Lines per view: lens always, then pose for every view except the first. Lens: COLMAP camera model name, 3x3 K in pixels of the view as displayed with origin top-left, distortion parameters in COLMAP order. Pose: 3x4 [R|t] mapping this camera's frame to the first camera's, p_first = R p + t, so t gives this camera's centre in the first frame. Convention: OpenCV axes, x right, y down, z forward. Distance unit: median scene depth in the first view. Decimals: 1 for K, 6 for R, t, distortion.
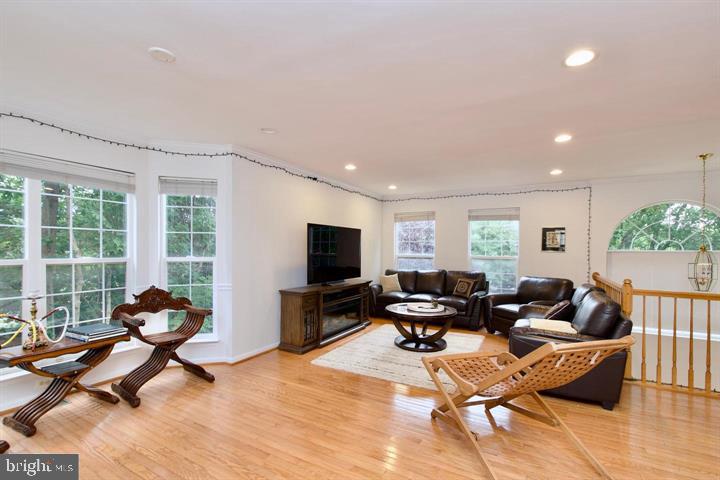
lens RADIAL K [[322.8, 0, 367.0], [0, 322.8, 250.3], [0, 0, 1]] dist [0.002071, -0.000225]
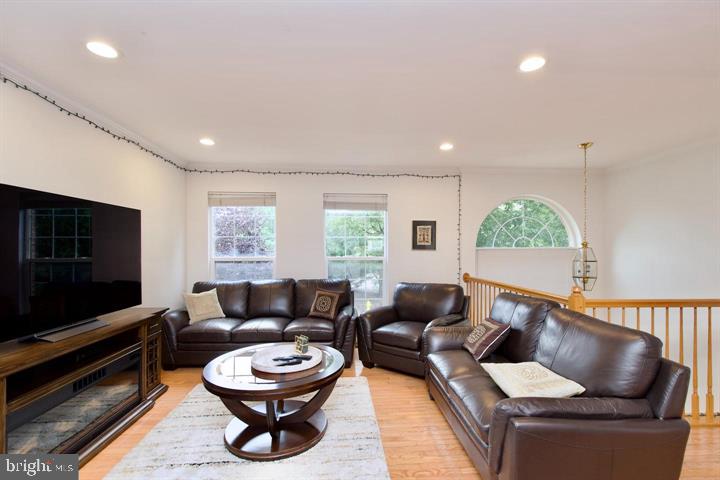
lens RADIAL K [[322.8, 0, 367.0], [0, 322.8, 250.3], [0, 0, 1]] dist [0.002071, -0.000225]
pose [[0.843332, -0.011420, 0.537272, 0.008441], [0.011196, 0.999931, 0.003680, 0.000056], [-0.537276, 0.002912, 0.843401, 0.409602]]
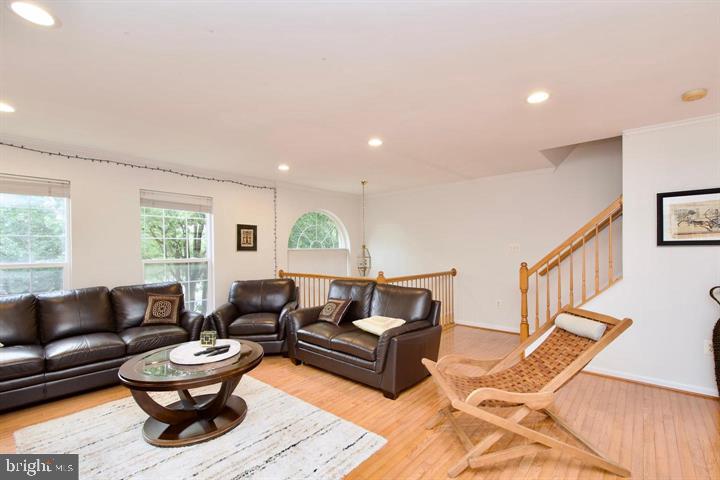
lens RADIAL K [[322.8, 0, 367.0], [0, 322.8, 250.3], [0, 0, 1]] dist [0.002071, -0.000225]
pose [[0.215720, -0.015080, 0.976339, -0.268487], [0.014810, 0.999816, 0.012171, -0.004964], [-0.976343, 0.011834, 0.215904, 0.503117]]
